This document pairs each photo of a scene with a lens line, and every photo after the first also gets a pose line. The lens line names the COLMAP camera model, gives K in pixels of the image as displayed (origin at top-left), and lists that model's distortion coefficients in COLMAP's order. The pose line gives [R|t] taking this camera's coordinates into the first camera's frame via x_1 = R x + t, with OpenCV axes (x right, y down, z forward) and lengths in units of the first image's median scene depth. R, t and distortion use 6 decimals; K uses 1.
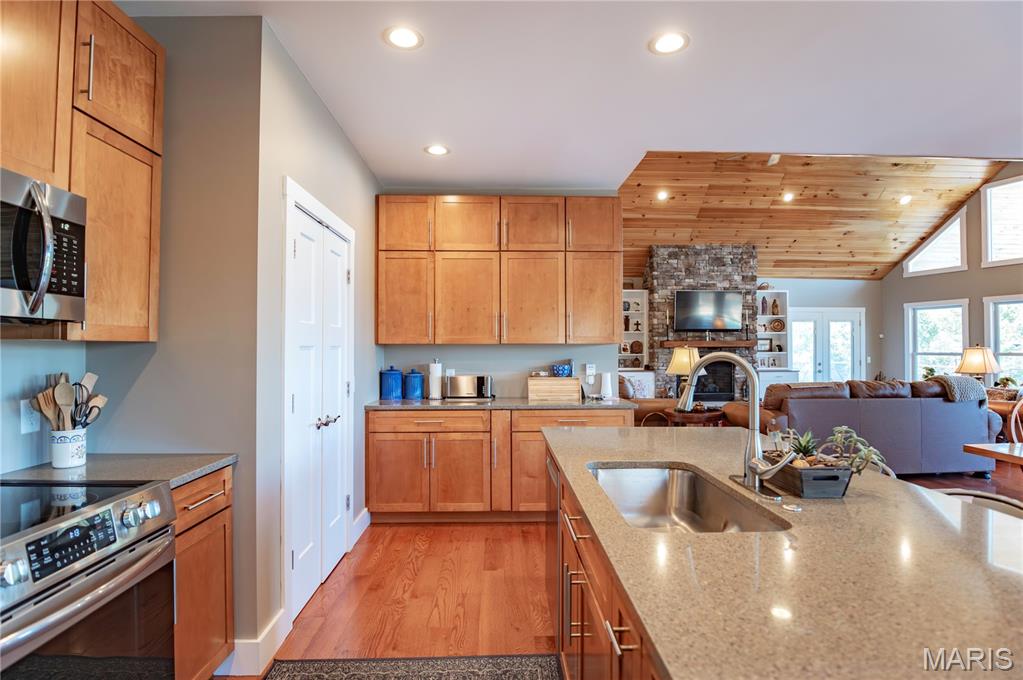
lens RADIAL K [[503.2, 0, 511.9], [0, 503.2, 339.8], [0, 0, 1]] dist [-0.017414, 0.000361]
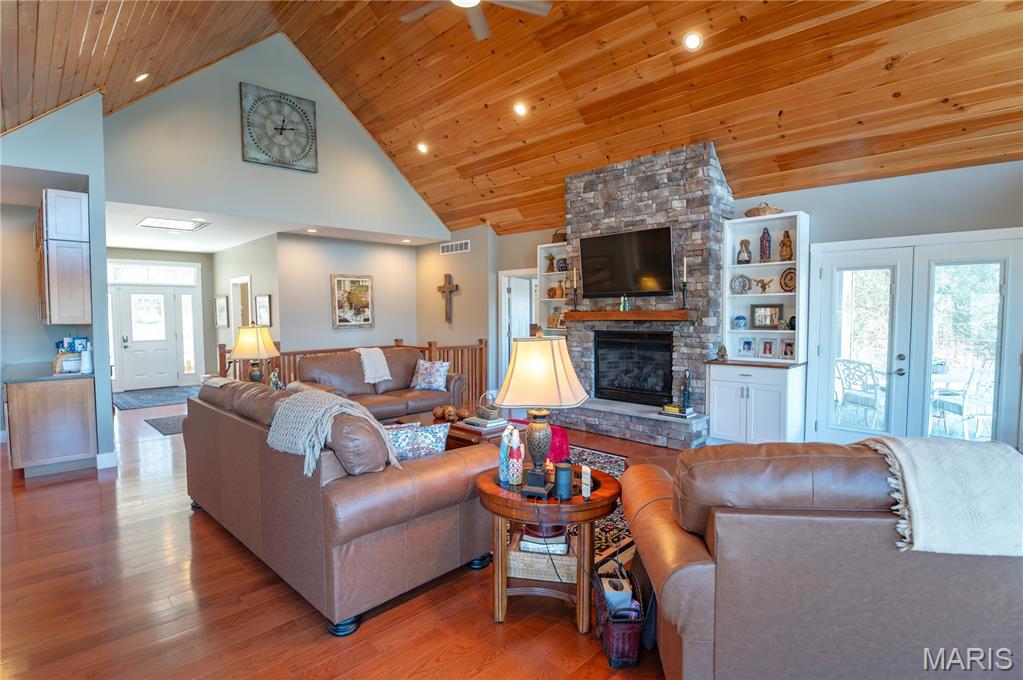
lens RADIAL K [[503.2, 0, 515.4], [0, 503.2, 340.8], [0, 0, 1]] dist [-0.017414, 0.000361]
pose [[0.694529, 0.035290, -0.718598, 0.753046], [0.009505, 0.998259, 0.058211, 0.002093], [0.719401, -0.047260, 0.692985, 0.439433]]
